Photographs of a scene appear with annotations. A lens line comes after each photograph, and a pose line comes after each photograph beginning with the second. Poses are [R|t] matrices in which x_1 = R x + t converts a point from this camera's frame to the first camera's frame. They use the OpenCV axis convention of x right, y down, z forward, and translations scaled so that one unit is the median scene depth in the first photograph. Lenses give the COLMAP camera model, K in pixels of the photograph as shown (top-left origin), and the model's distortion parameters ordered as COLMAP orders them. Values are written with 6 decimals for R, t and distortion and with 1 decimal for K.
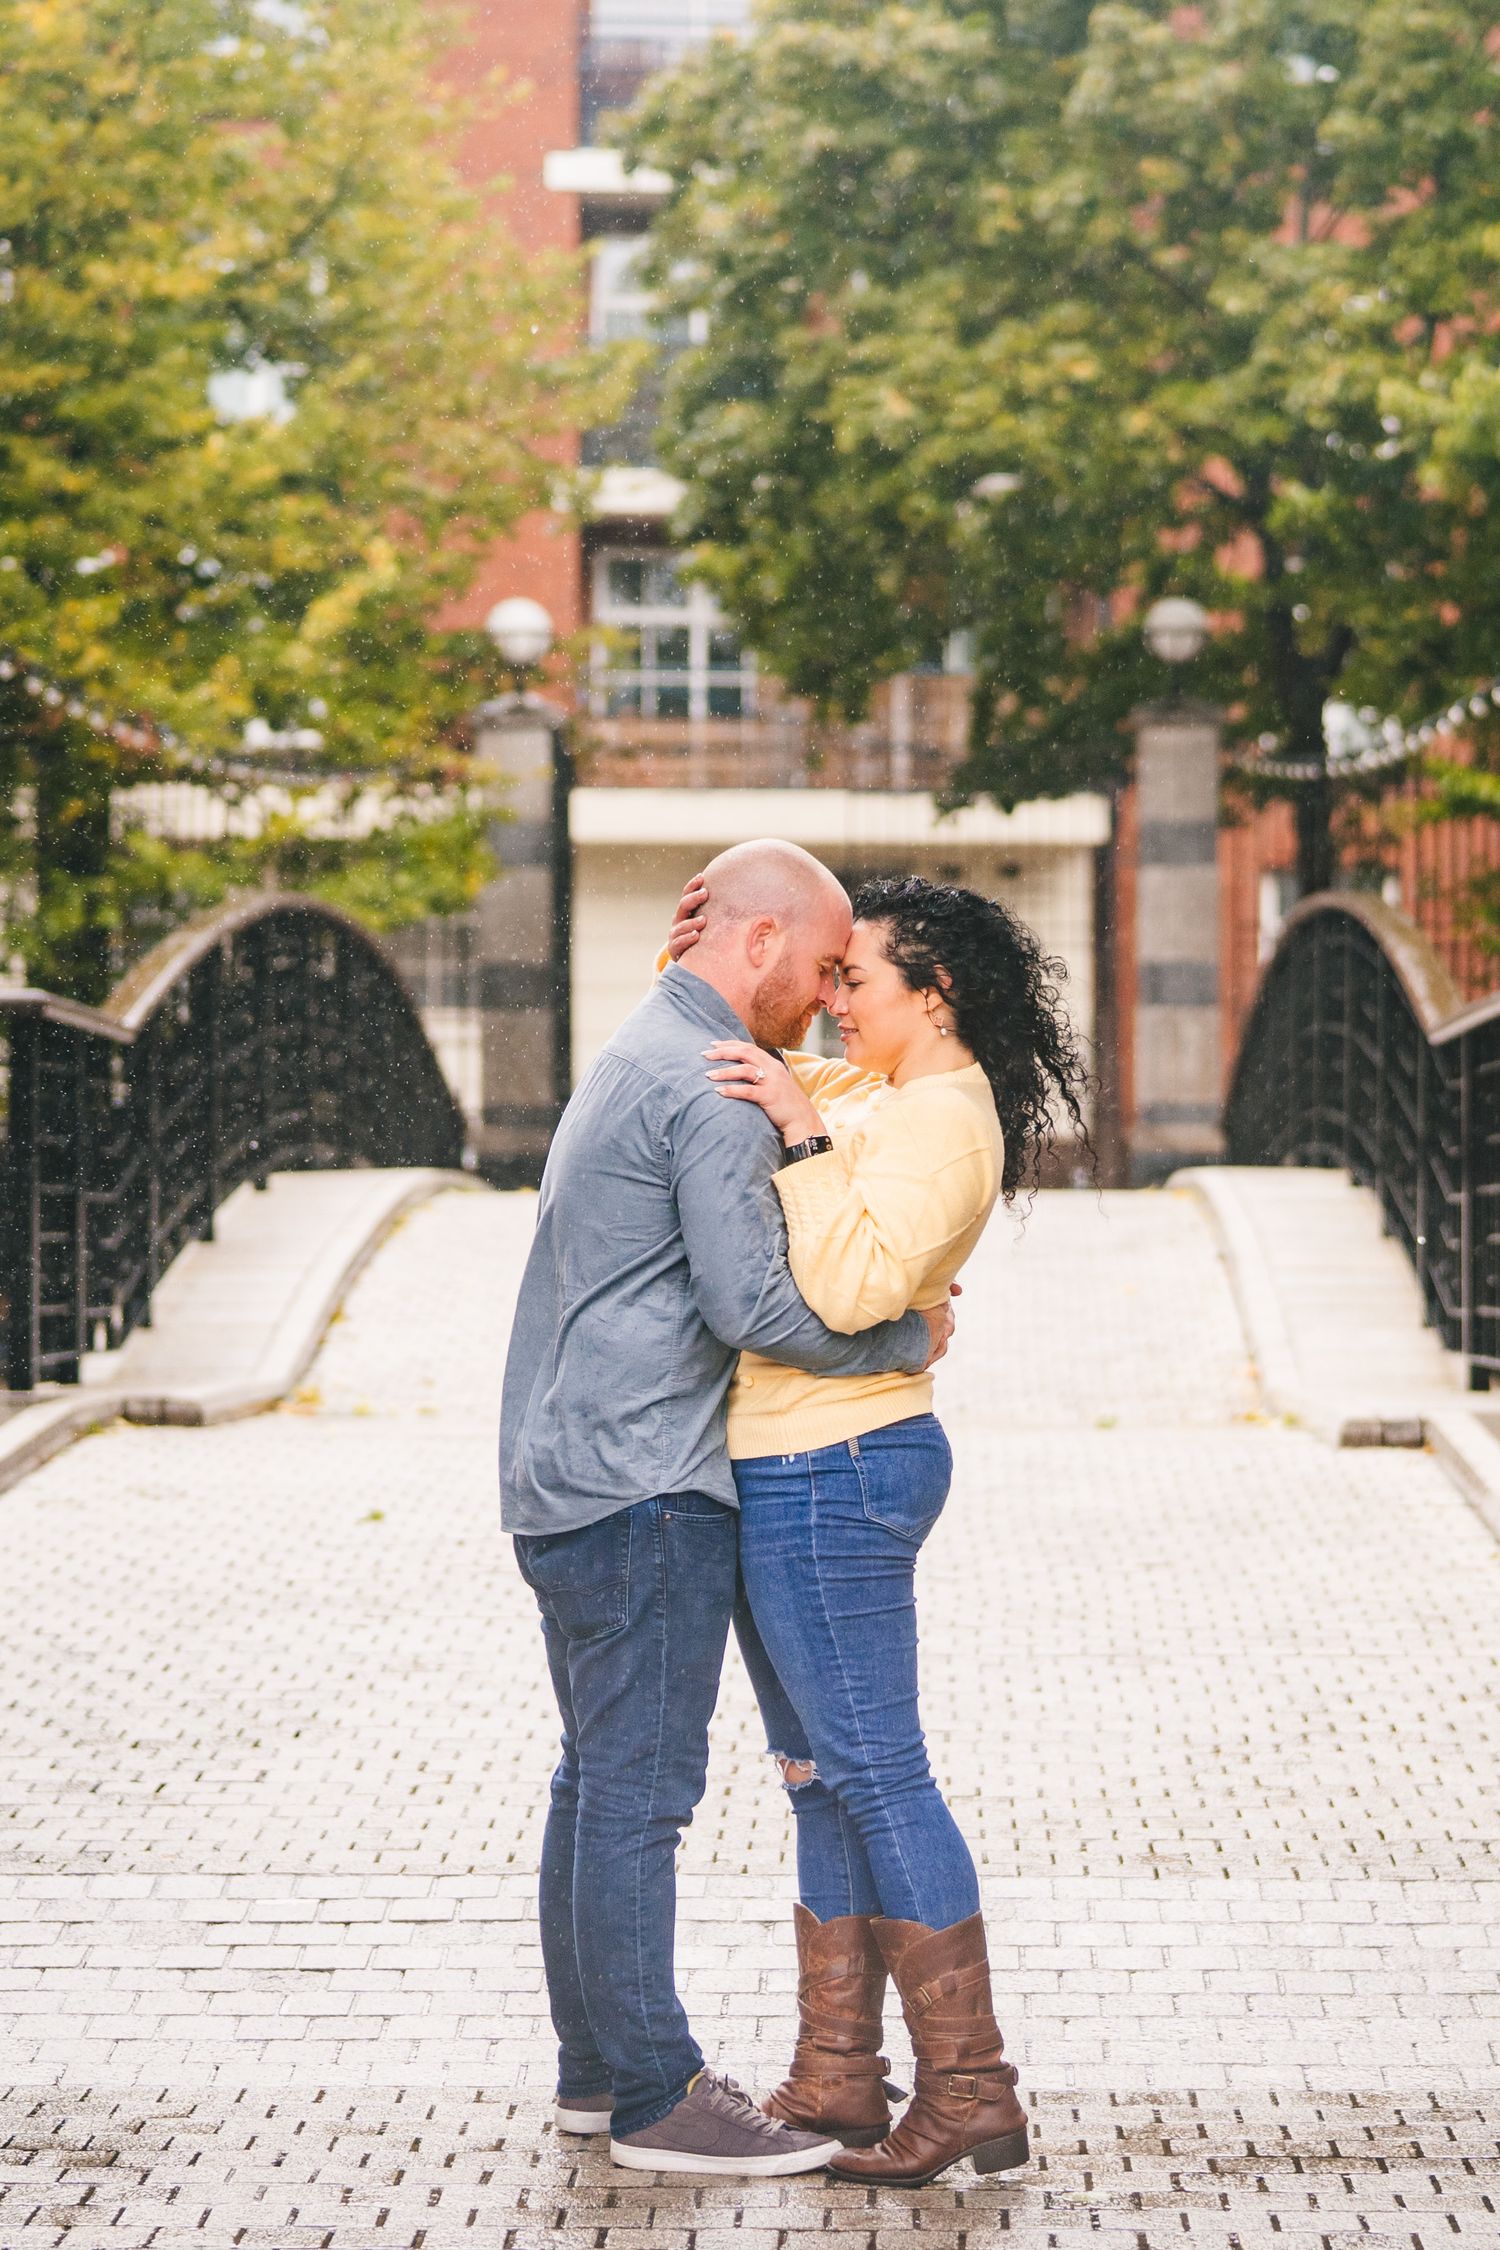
lens RADIAL K [[3912.1, 0, 750.0], [0, 3912.1, 1125.0], [0, 0, 1]] dist [0.036035, 0.160465]
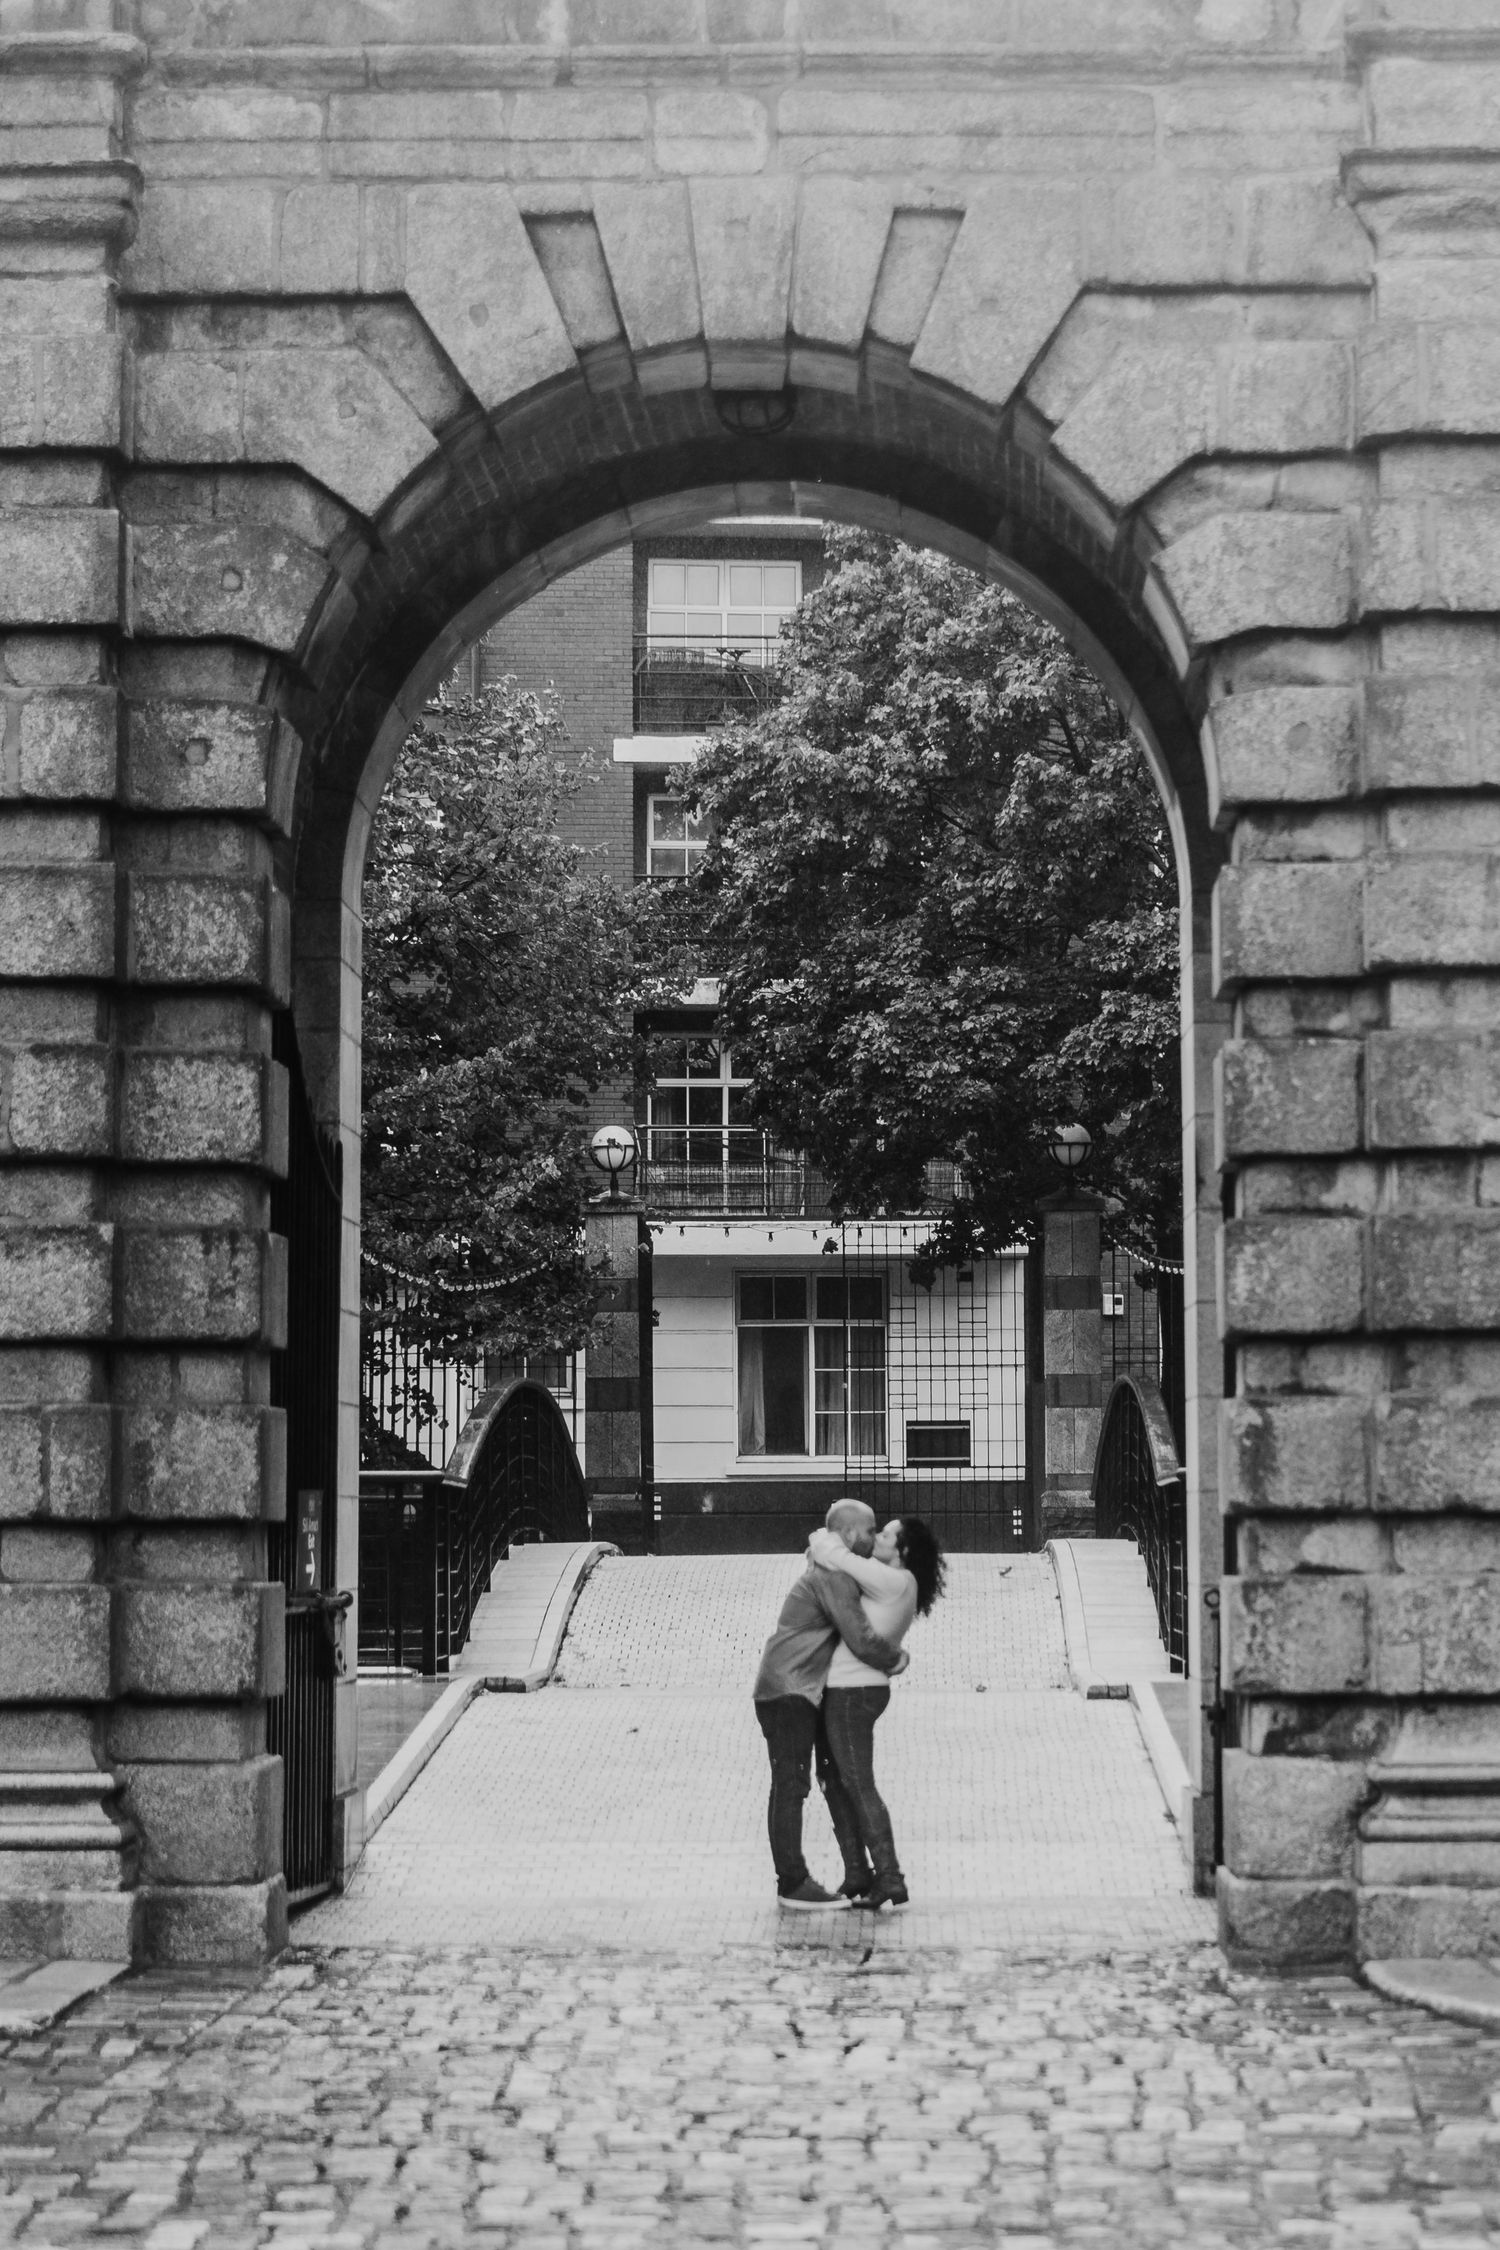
lens RADIAL K [[4536.6, 0, 750.0], [0, 4536.6, 1125.0], [0, 0, 1]] dist [0.023230, 0.341384]
pose [[0.999969, -0.003545, 0.006965, -0.037596], [0.003924, 0.998468, -0.055189, -0.077737], [-0.006759, 0.055215, 0.998452, -1.234634]]
